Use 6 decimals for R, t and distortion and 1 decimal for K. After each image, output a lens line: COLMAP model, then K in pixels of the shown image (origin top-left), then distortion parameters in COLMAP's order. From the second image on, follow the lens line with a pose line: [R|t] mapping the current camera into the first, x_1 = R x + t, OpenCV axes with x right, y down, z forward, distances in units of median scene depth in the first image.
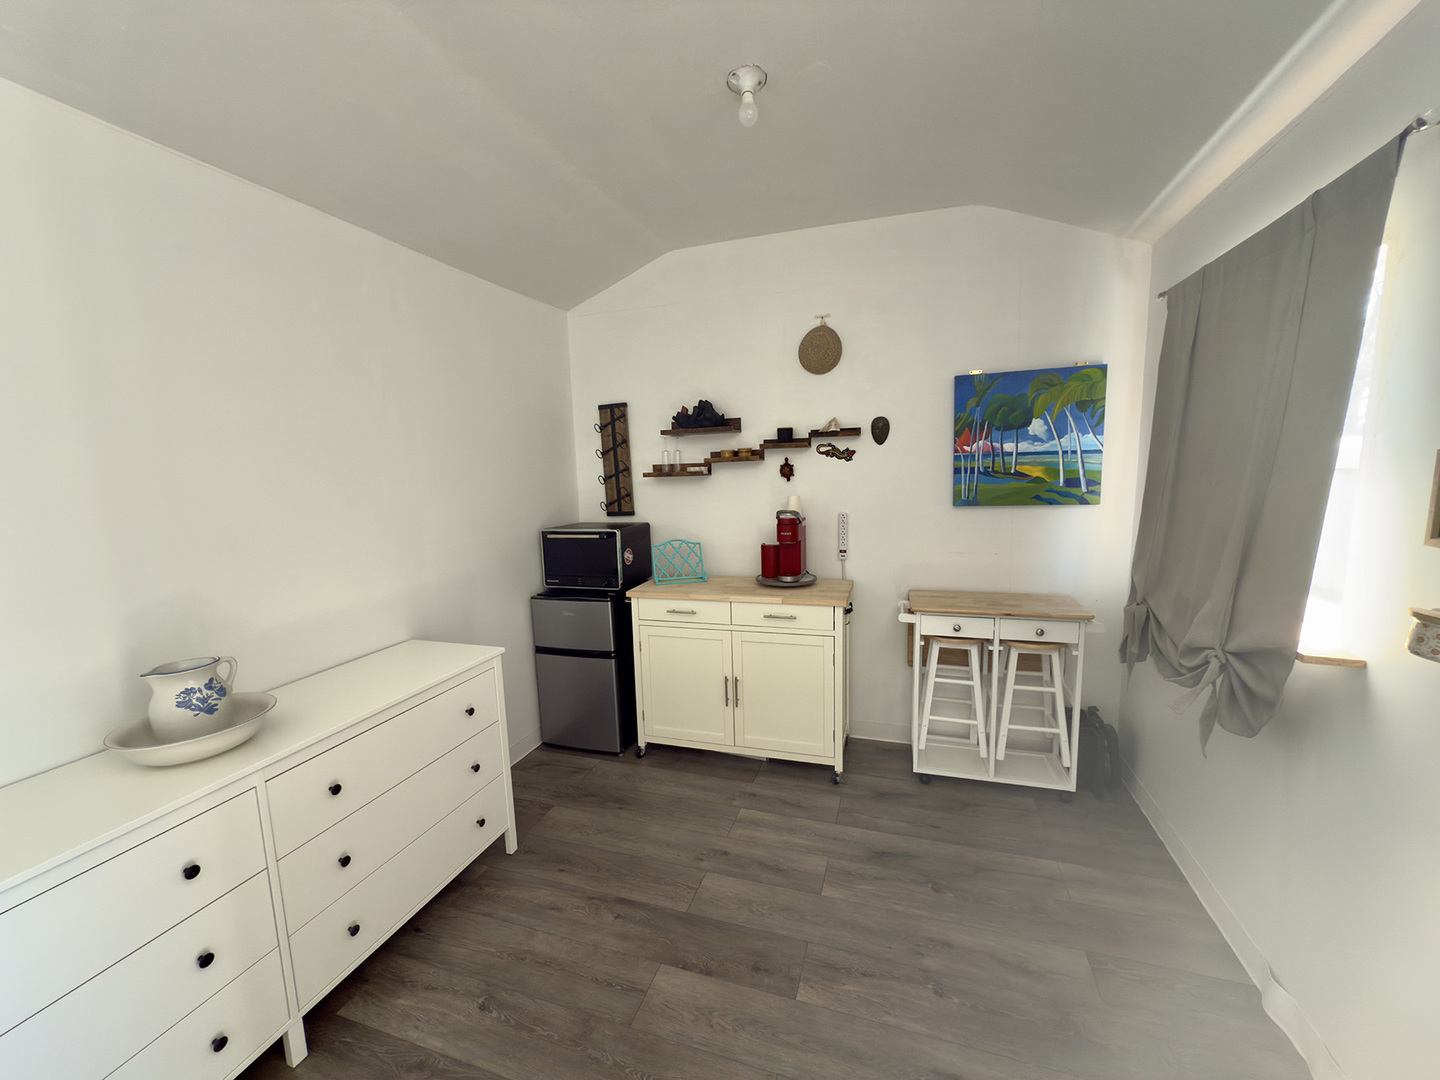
lens RADIAL K [[569.0, 0, 718.5], [0, 569.0, 541.5], [0, 0, 1]] dist [0.000291, -0.000200]
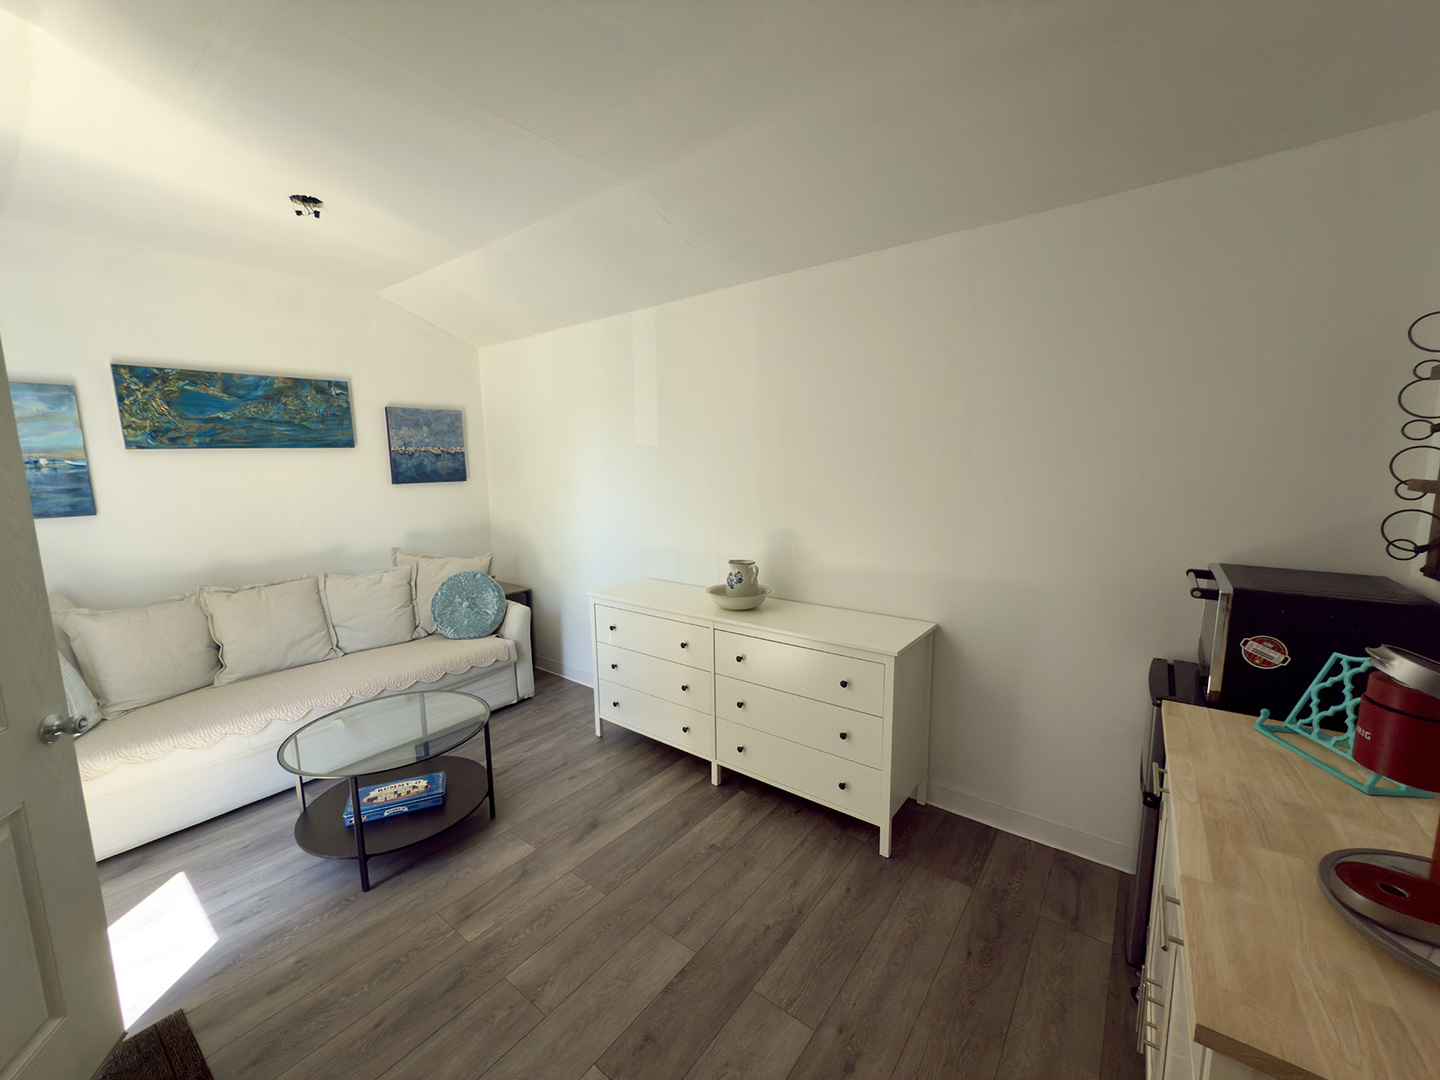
lens RADIAL K [[569.0, 0, 720.8], [0, 569.0, 541.1], [0, 0, 1]] dist [0.000291, -0.000200]
pose [[-0.321427, 0.159185, -0.933459, 0.435750], [-0.107419, 0.973276, 0.202964, -0.116768], [0.940822, 0.165510, -0.295738, 0.734585]]
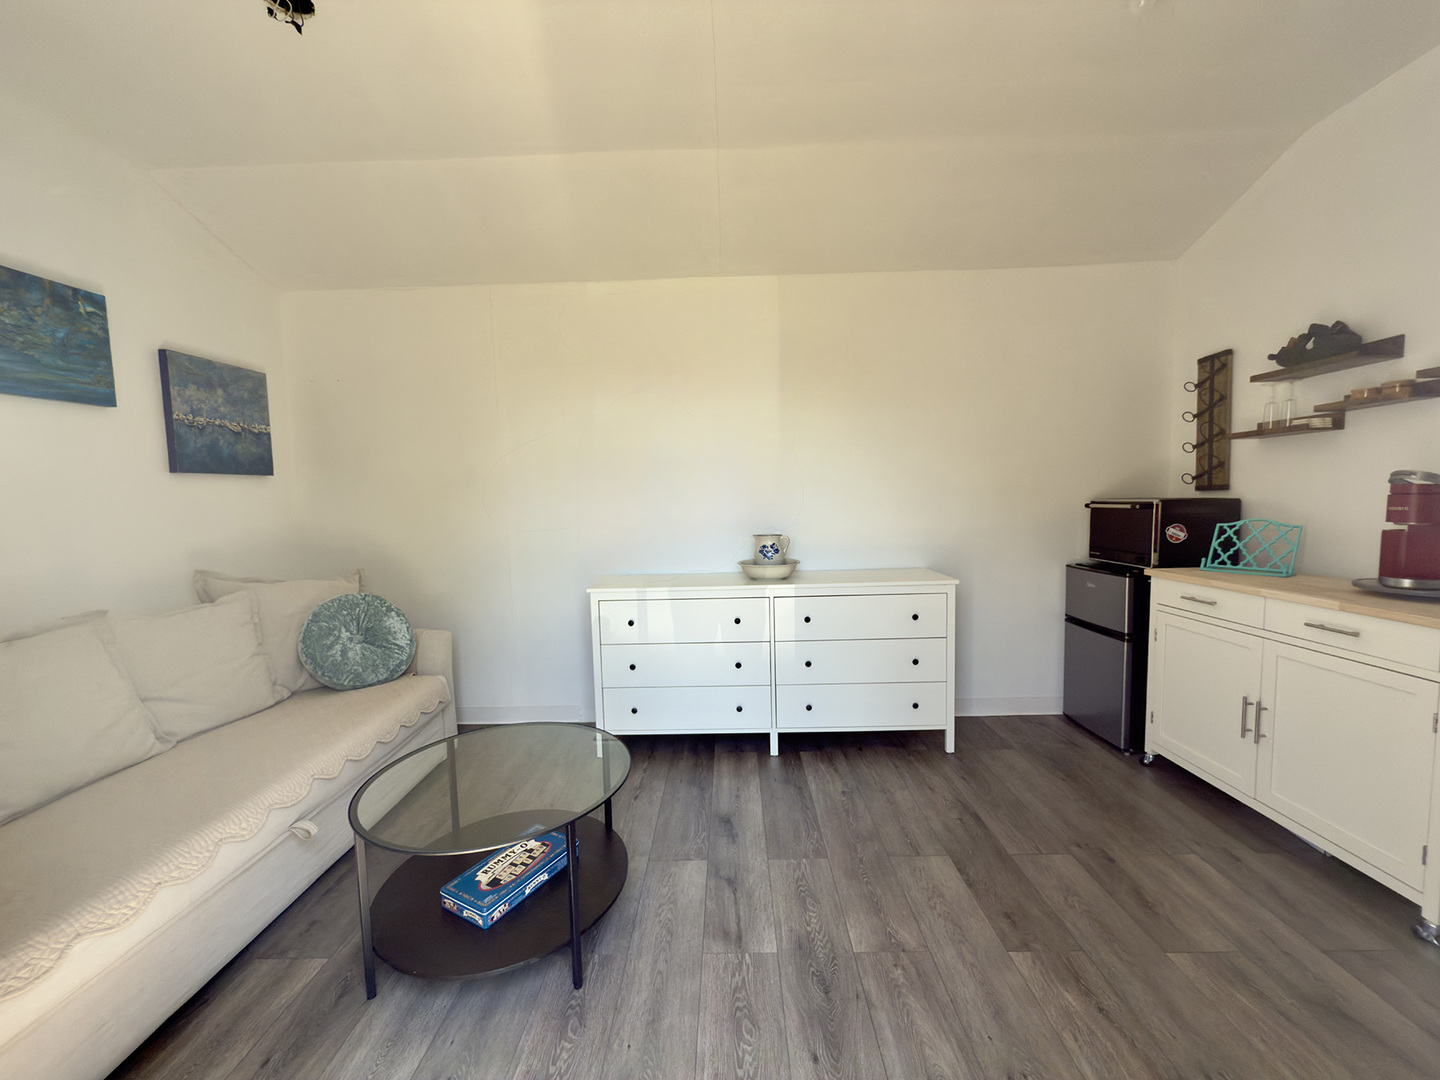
lens RADIAL K [[569.0, 0, 722.6], [0, 569.0, 540.0], [0, 0, 1]] dist [0.000291, -0.000200]
pose [[0.302607, 0.094913, -0.948378, 0.463999], [-0.113050, 0.991579, 0.063164, 0.061970], [0.946387, 0.088100, 0.310788, 0.104061]]
